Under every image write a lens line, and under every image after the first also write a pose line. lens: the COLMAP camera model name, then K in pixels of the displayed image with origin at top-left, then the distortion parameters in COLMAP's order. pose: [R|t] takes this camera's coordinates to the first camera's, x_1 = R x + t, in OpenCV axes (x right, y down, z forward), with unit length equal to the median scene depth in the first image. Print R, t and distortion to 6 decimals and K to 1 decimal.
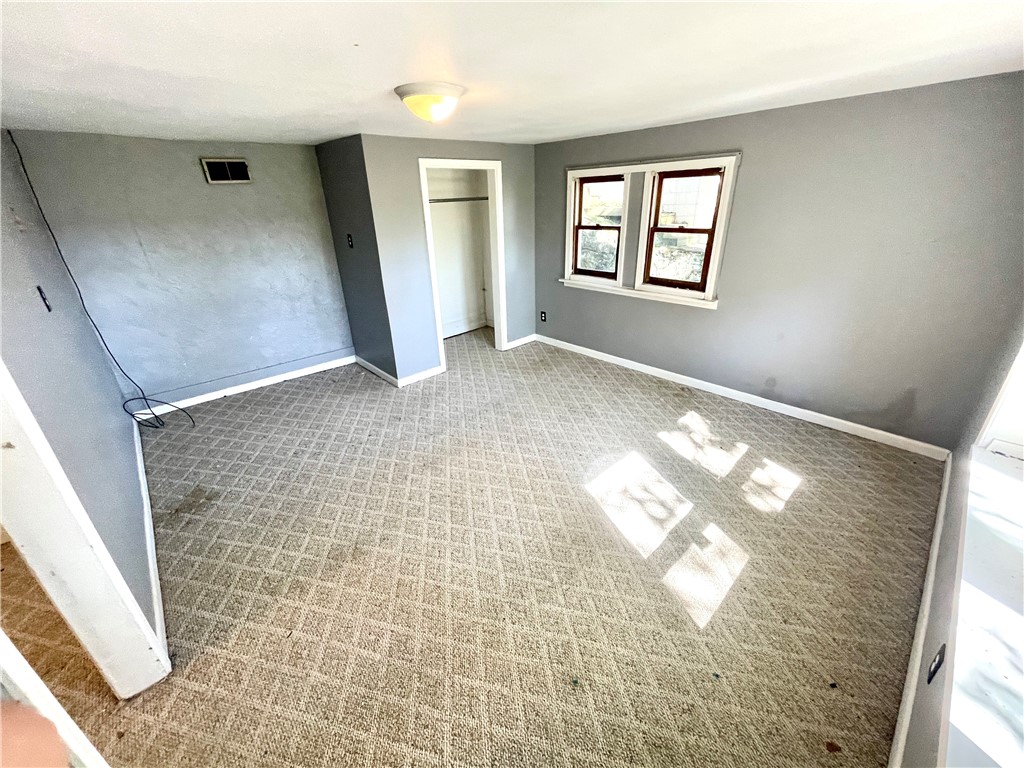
lens RADIAL K [[413.2, 0, 511.7], [0, 413.2, 383.7], [0, 0, 1]] dist [0.002937, -0.000117]
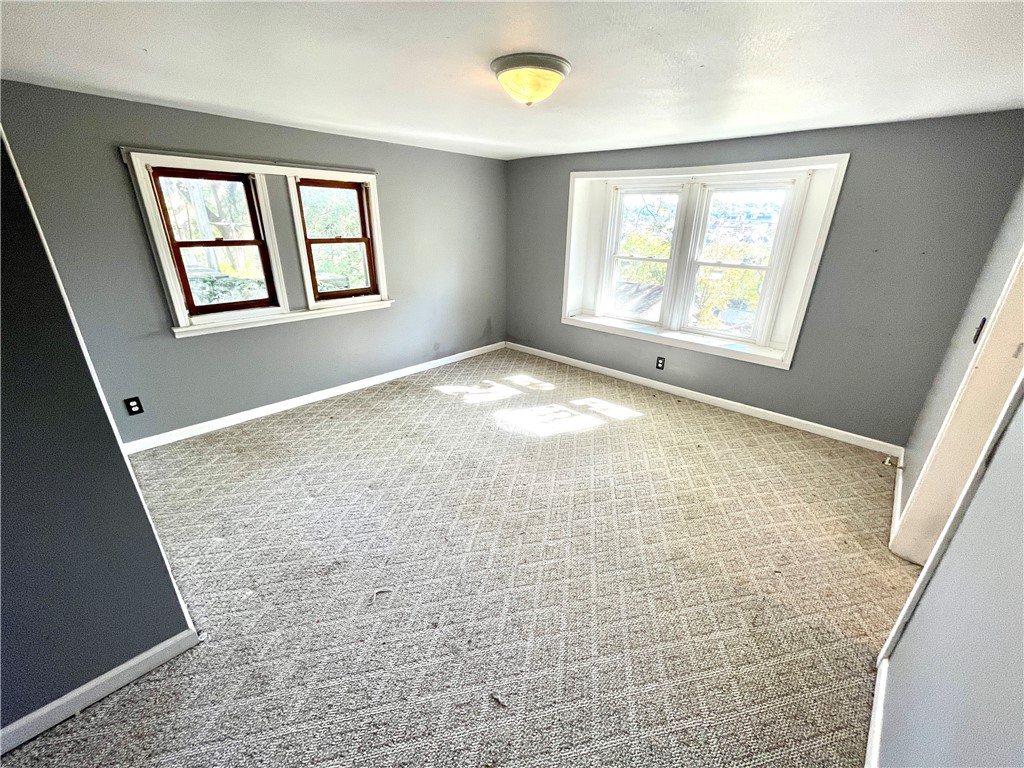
lens RADIAL K [[413.2, 0, 511.6], [0, 413.2, 384.5], [0, 0, 1]] dist [0.002937, -0.000117]
pose [[-0.077036, -0.343711, 0.935910, -0.681057], [0.393327, 0.852091, 0.345304, -0.257996], [-0.916166, 0.394720, 0.069549, 0.691370]]
